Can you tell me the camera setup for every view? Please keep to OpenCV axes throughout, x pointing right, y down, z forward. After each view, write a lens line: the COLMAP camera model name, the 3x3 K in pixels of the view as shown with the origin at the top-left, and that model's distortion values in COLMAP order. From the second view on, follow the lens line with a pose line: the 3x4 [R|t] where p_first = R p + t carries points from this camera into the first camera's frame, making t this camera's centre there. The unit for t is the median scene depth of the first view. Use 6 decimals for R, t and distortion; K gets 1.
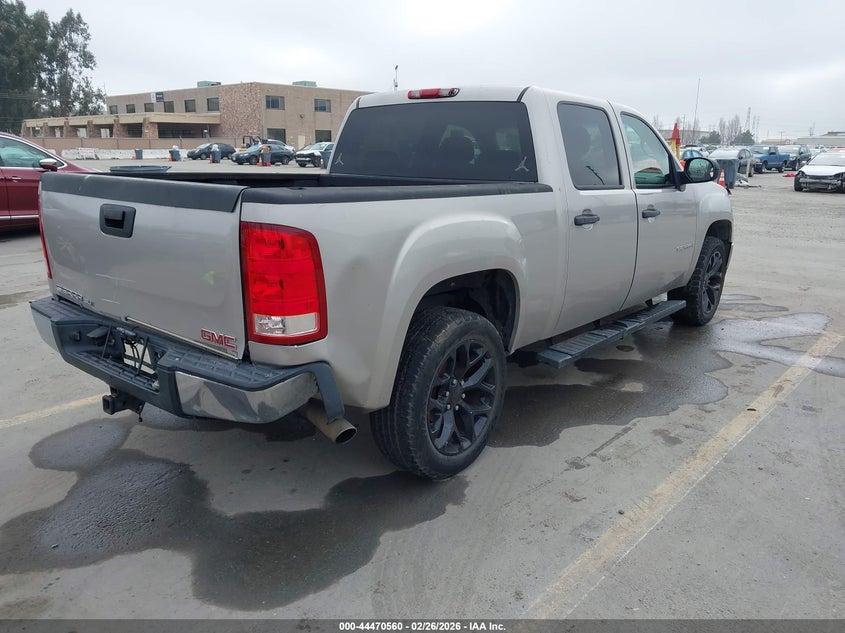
lens RADIAL K [[671.6, 0, 426.3], [0, 671.6, 319.4], [0, 0, 1]] dist [0.003033, 0.009541]
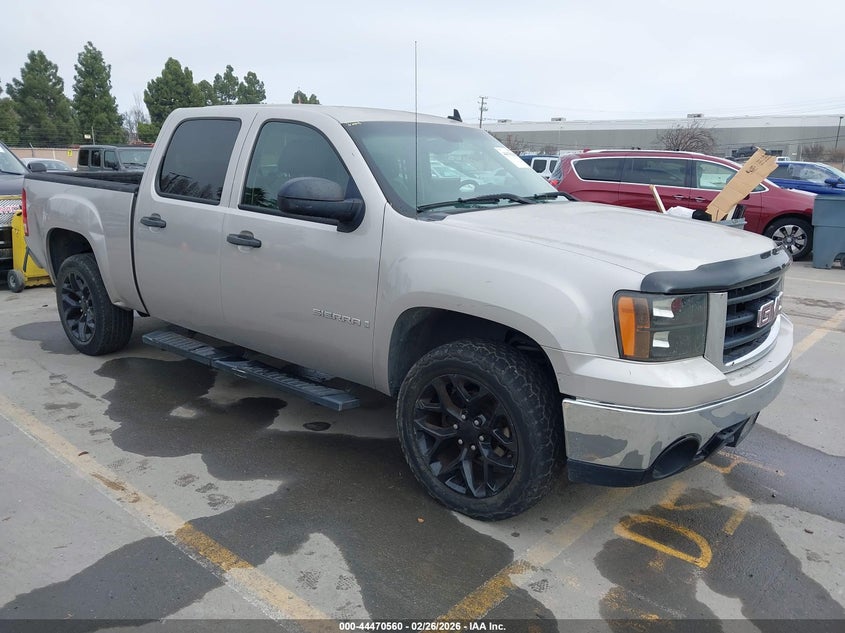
lens RADIAL K [[671.6, 0, 426.3], [0, 671.6, 319.4], [0, 0, 1]] dist [0.003033, 0.009541]
pose [[-0.008542, 0.226134, -0.974059, 1.231084], [-0.265703, 0.938565, 0.220224, -0.334287], [0.964017, 0.260691, 0.052067, 1.267859]]
